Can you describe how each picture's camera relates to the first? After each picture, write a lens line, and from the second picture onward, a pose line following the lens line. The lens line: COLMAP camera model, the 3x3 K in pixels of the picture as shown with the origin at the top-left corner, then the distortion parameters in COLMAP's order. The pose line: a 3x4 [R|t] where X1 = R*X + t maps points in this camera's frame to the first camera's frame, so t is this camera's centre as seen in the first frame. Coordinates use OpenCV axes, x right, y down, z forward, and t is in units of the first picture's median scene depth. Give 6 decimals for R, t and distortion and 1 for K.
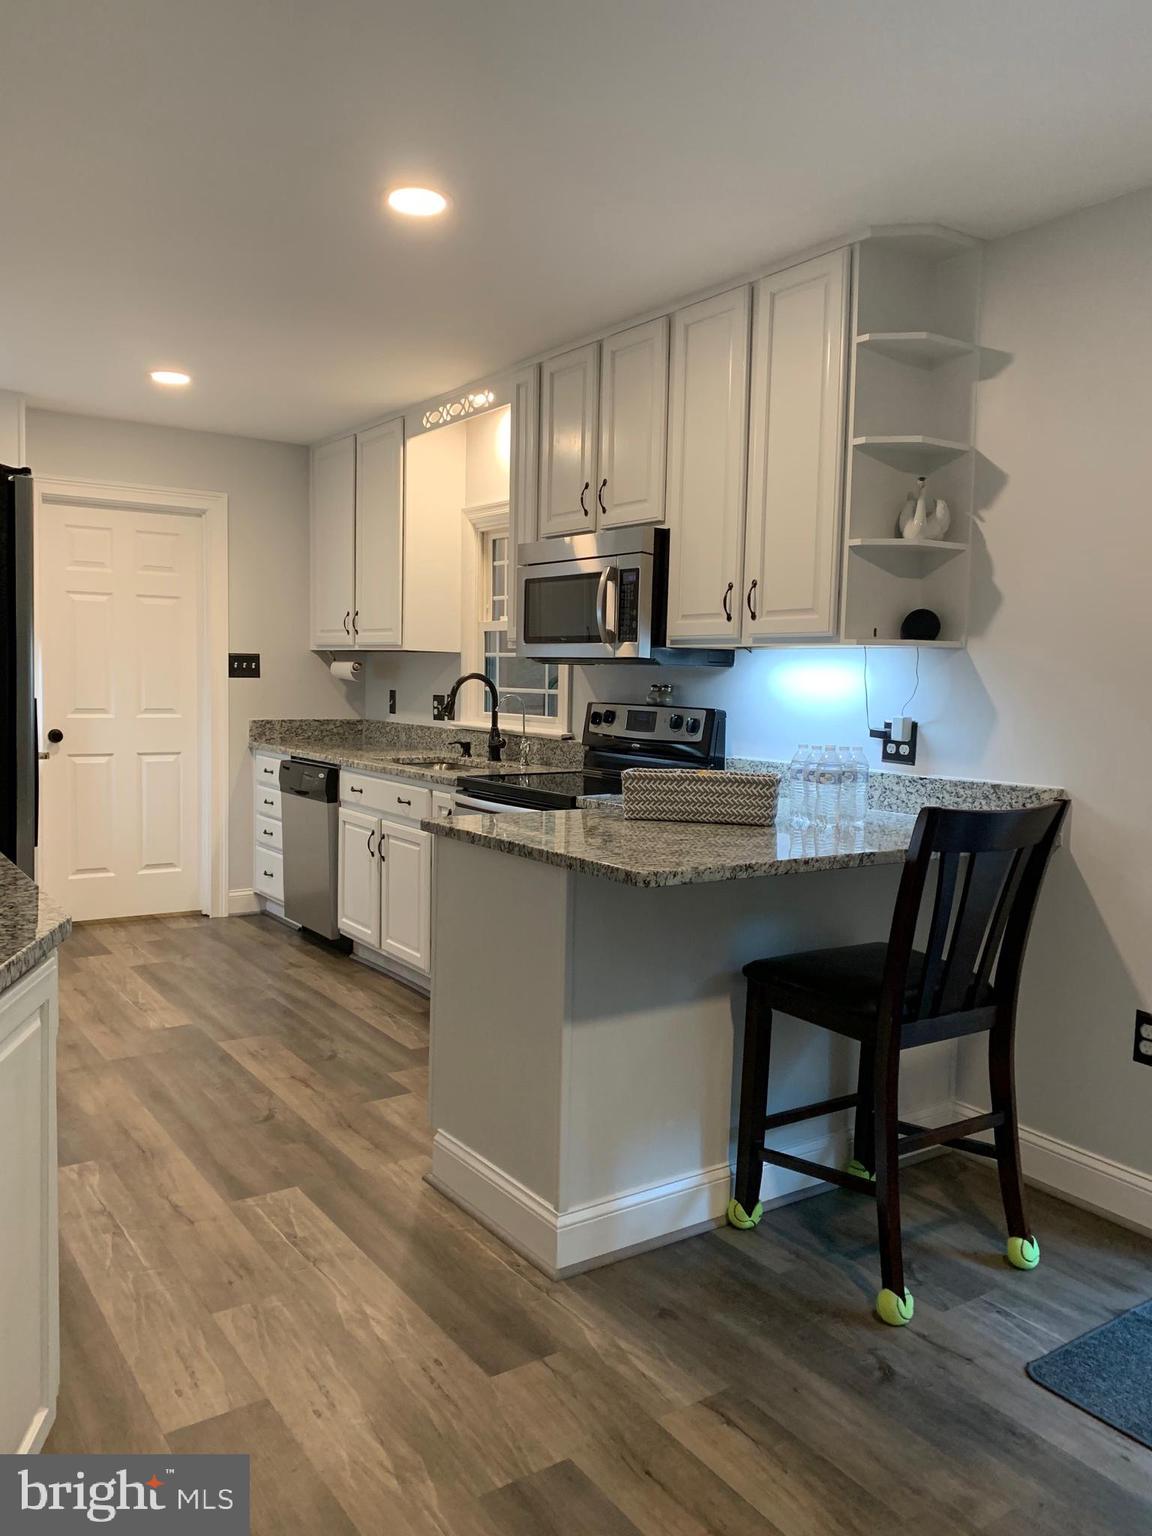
lens RADIAL K [[1173.2, 0, 576.0], [0, 1173.2, 768.0], [0, 0, 1]] dist [0.016776, -0.002337]
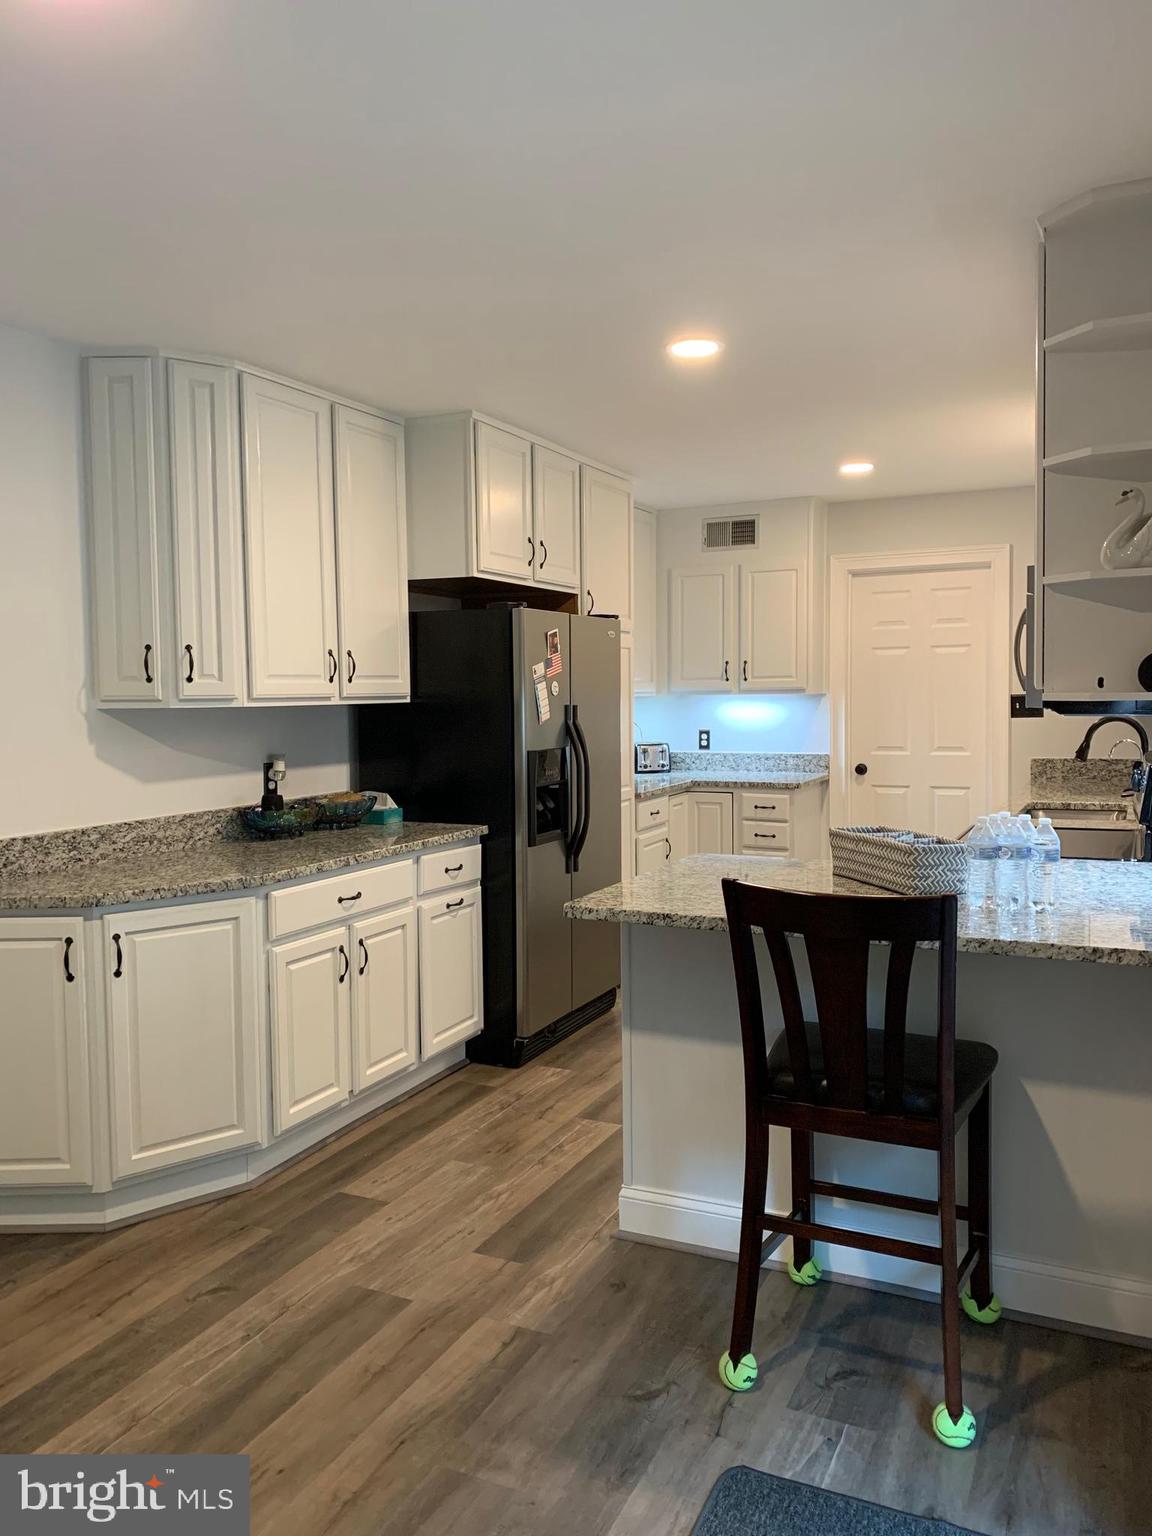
lens RADIAL K [[1173.2, 0, 576.0], [0, 1173.2, 768.0], [0, 0, 1]] dist [0.016776, -0.002337]
pose [[0.497534, 0.028044, -0.866991, 0.995941], [-0.041758, 0.999093, 0.008354, -0.058505], [0.866439, 0.032047, 0.498254, 0.337244]]
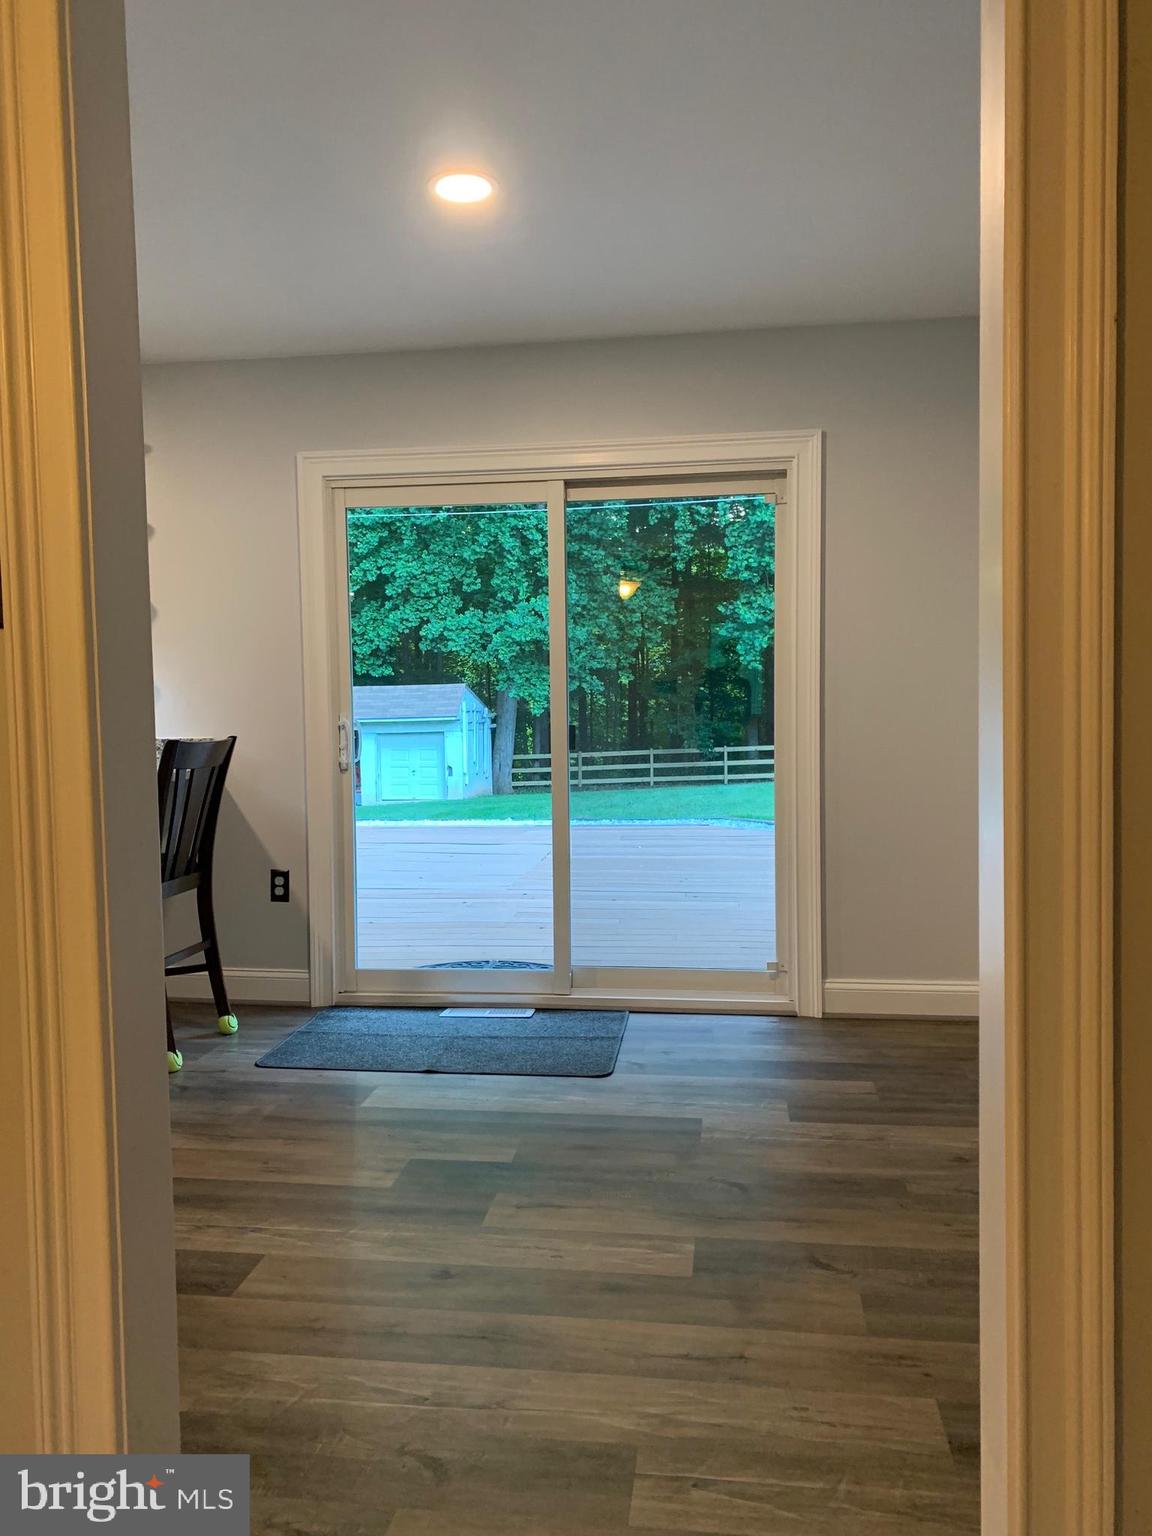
lens RADIAL K [[1173.2, 0, 576.0], [0, 1173.2, 768.0], [0, 0, 1]] dist [0.016776, -0.002337]
pose [[0.668774, -0.070955, 0.740072, -0.466437], [0.083855, 0.996282, 0.019743, 0.077635], [-0.738722, 0.048855, 0.672238, -0.437468]]
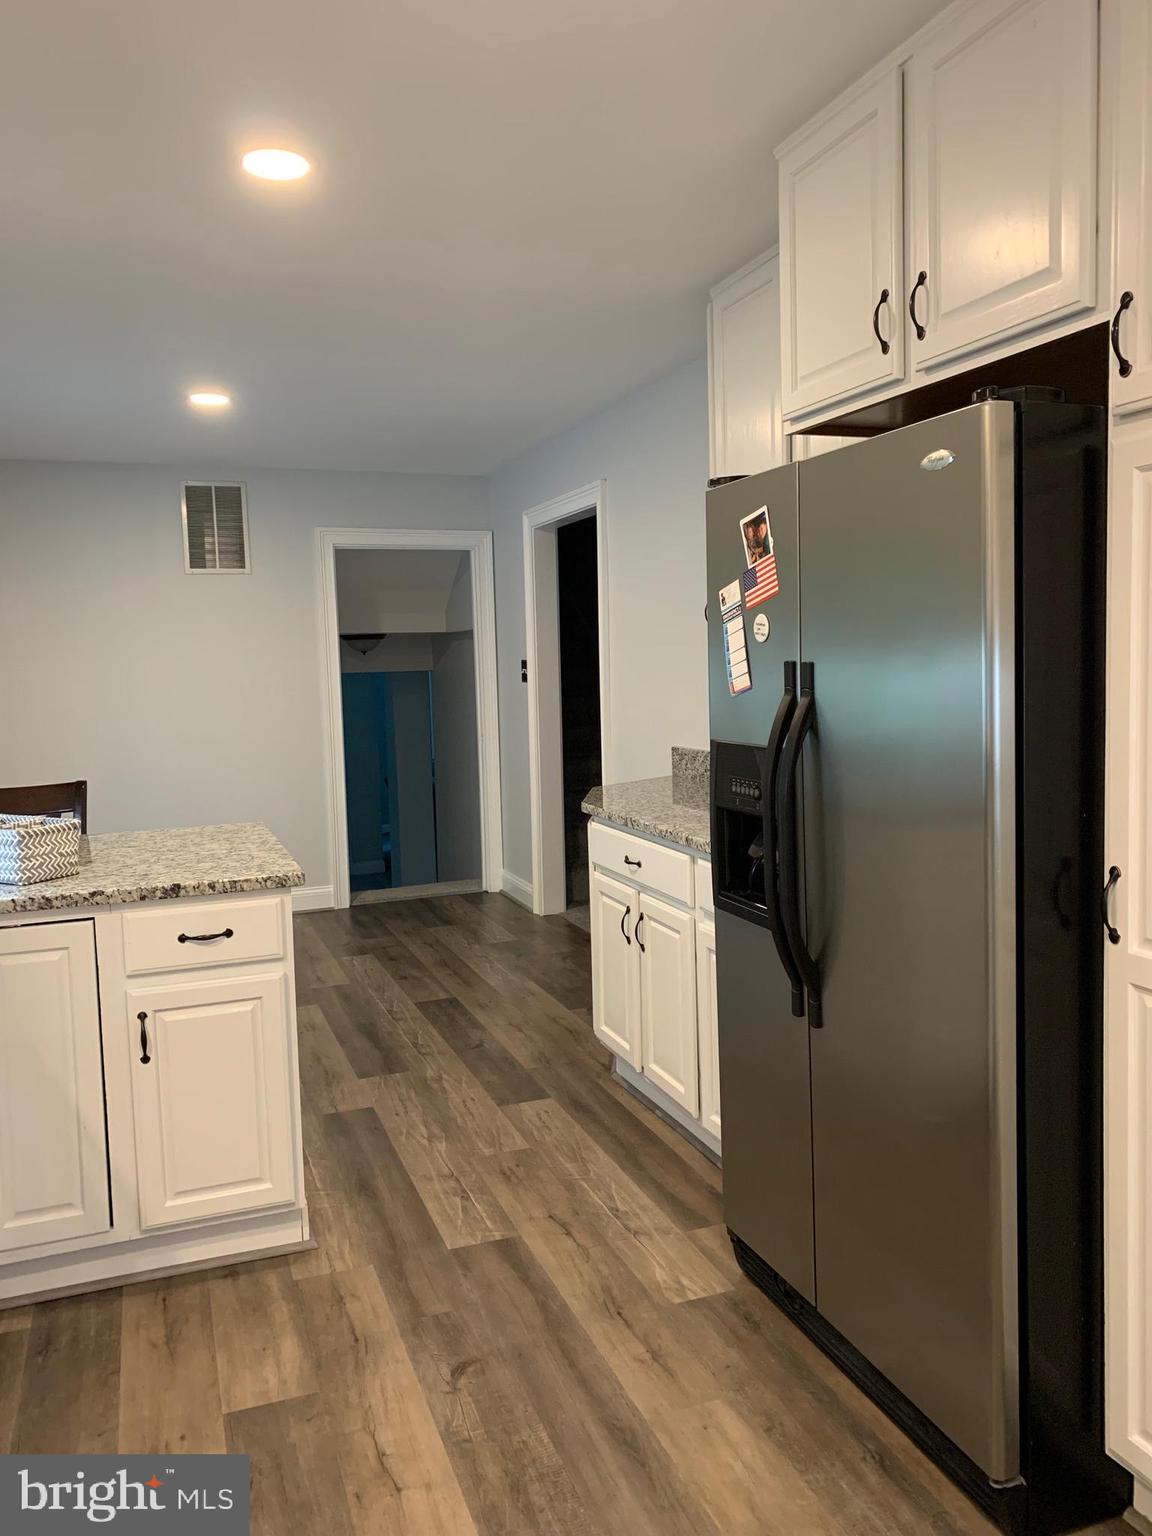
lens RADIAL K [[1173.2, 0, 576.0], [0, 1173.2, 768.0], [0, 0, 1]] dist [0.016776, -0.002337]
pose [[-0.970292, -0.020065, 0.241103, -0.644314], [0.023155, 0.984279, 0.175099, -0.217679], [-0.240826, 0.175480, -0.954573, 2.094589]]
